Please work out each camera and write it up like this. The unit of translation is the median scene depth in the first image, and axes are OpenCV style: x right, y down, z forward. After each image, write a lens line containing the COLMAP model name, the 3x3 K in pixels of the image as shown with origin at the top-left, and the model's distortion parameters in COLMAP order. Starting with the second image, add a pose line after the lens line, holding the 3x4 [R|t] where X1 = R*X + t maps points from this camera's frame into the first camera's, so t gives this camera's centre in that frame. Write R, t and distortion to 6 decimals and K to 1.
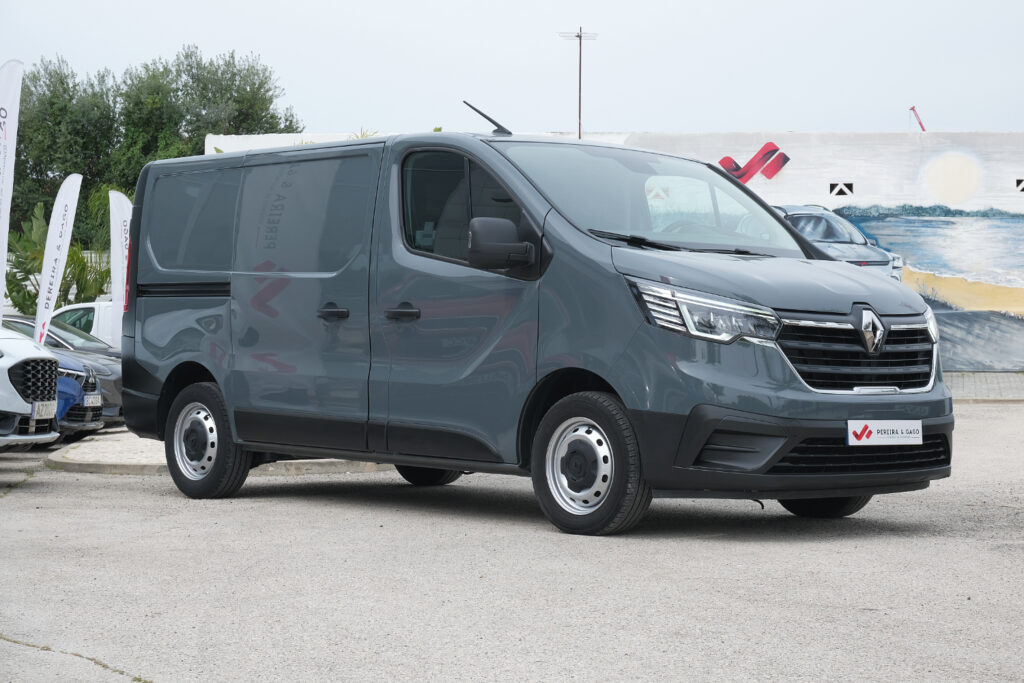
lens RADIAL K [[2520.4, 0, 512.0], [0, 2520.4, 341.5], [0, 0, 1]] dist [-0.134071, -0.229413]
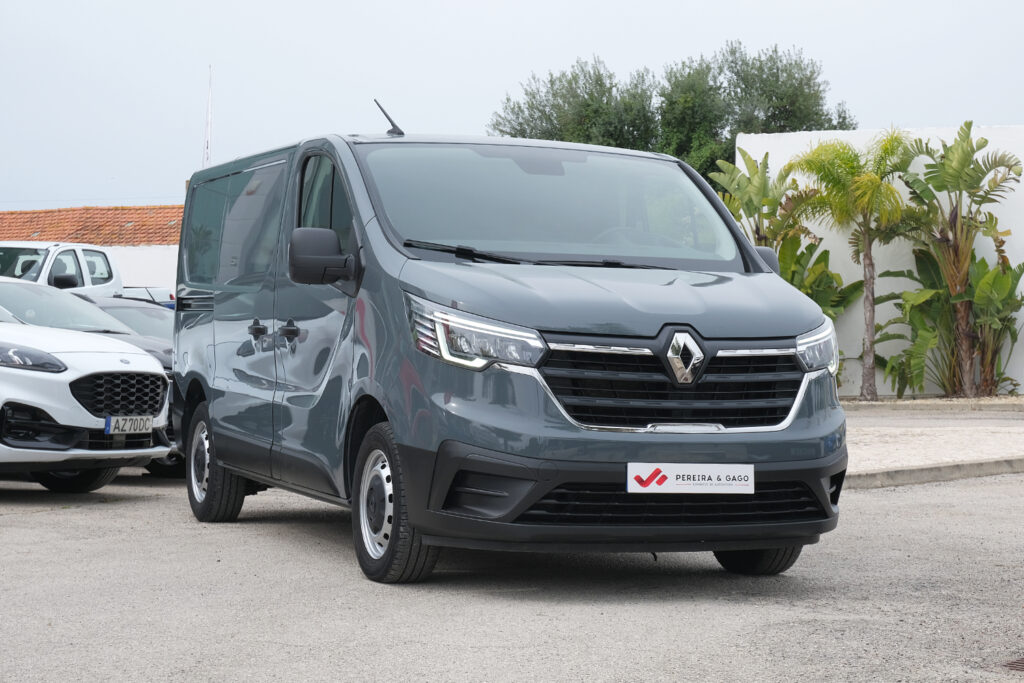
lens RADIAL K [[2520.4, 0, 512.0], [0, 2520.4, 341.5], [0, 0, 1]] dist [-0.134071, -0.229413]
pose [[0.902975, 0.008578, -0.429607, 0.450065], [-0.008107, 0.999963, 0.002926, -0.011441], [0.429616, 0.000841, 0.903011, 0.210048]]
